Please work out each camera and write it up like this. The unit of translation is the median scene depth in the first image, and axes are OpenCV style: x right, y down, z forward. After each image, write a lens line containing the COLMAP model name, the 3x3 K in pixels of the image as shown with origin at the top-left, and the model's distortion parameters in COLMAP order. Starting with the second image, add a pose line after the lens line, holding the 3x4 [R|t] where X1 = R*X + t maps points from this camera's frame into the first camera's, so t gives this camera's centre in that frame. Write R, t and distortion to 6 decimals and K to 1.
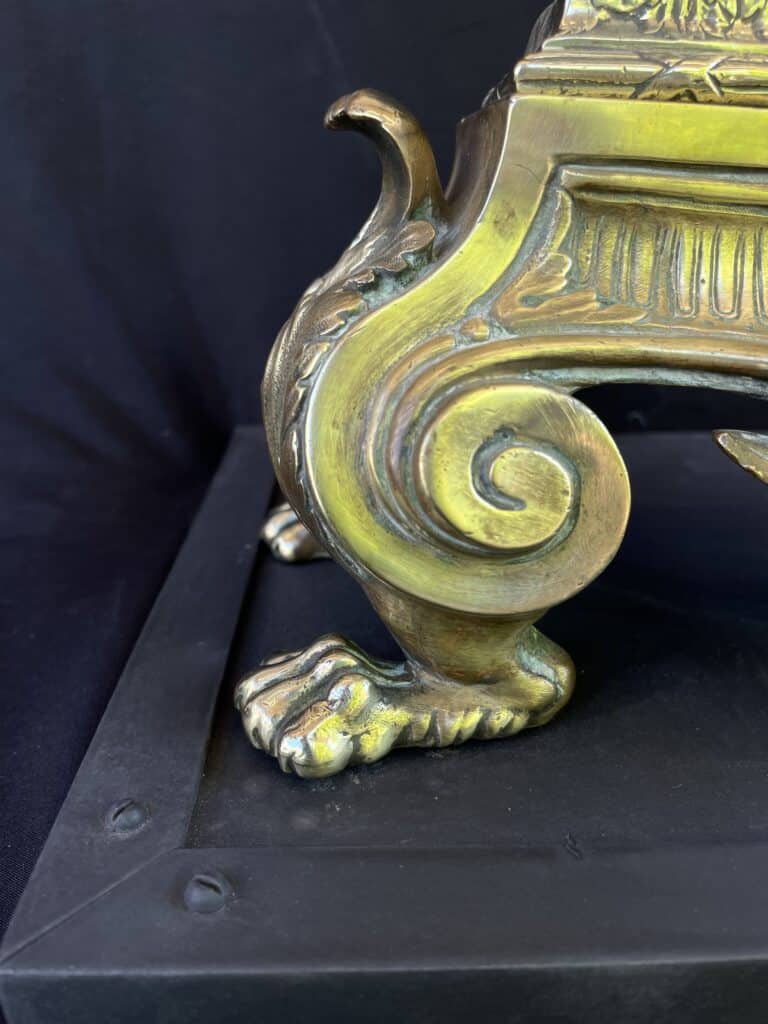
lens RADIAL K [[811.3, 0, 384.0], [0, 811.3, 512.0], [0, 0, 1]] dist [0.072258, -0.144494]
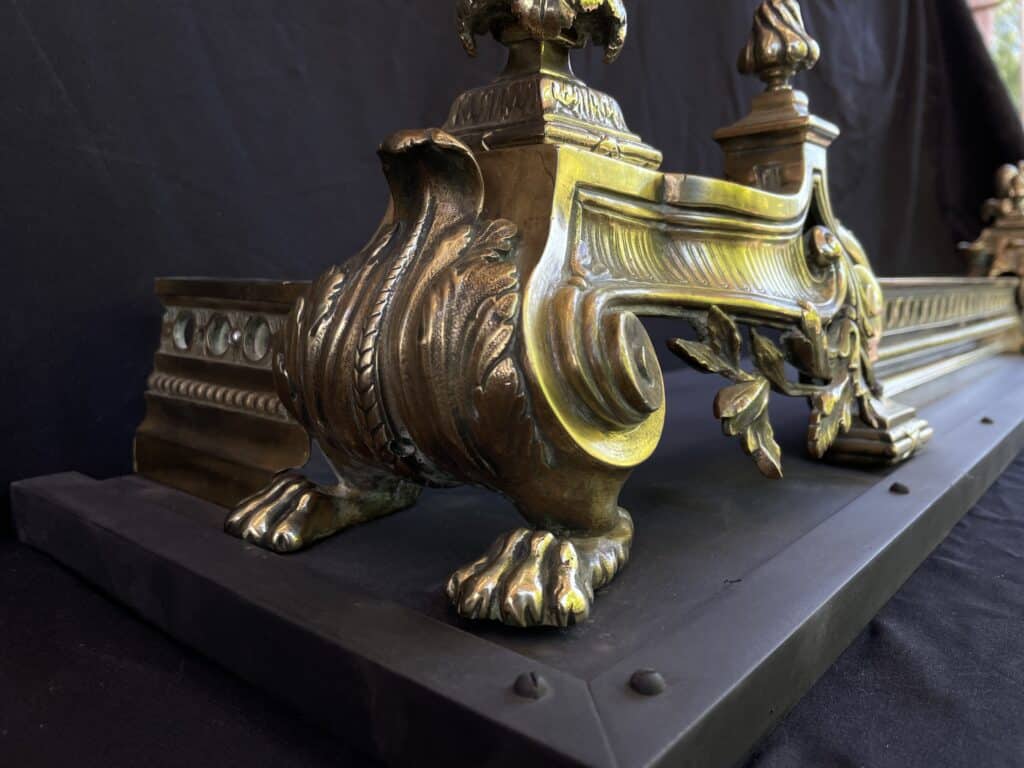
lens RADIAL K [[811.3, 0, 519.1], [0, 811.3, 396.0], [0, 0, 1]] dist [0.072258, -0.144494]
pose [[0.638105, -0.109692, 0.762096, -1.111278], [0.286380, 0.952599, -0.102675, 0.097848], [-0.714709, 0.283767, 0.639271, 0.168108]]
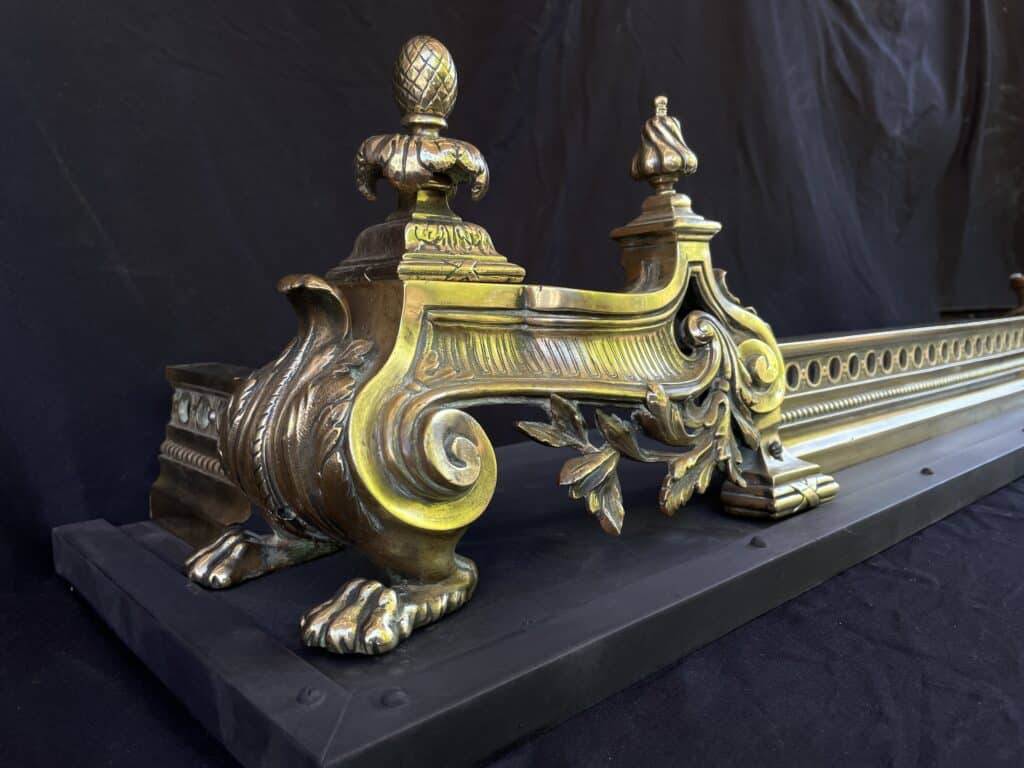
lens RADIAL K [[810.2, 0, 512.0], [0, 810.2, 384.0], [0, 0, 1]] dist [0.068164, -0.001619]
pose [[0.751871, -0.090969, 0.653005, -0.977439], [0.274047, 0.943942, -0.184040, 0.192952], [-0.599657, 0.317328, 0.734652, -0.587403]]
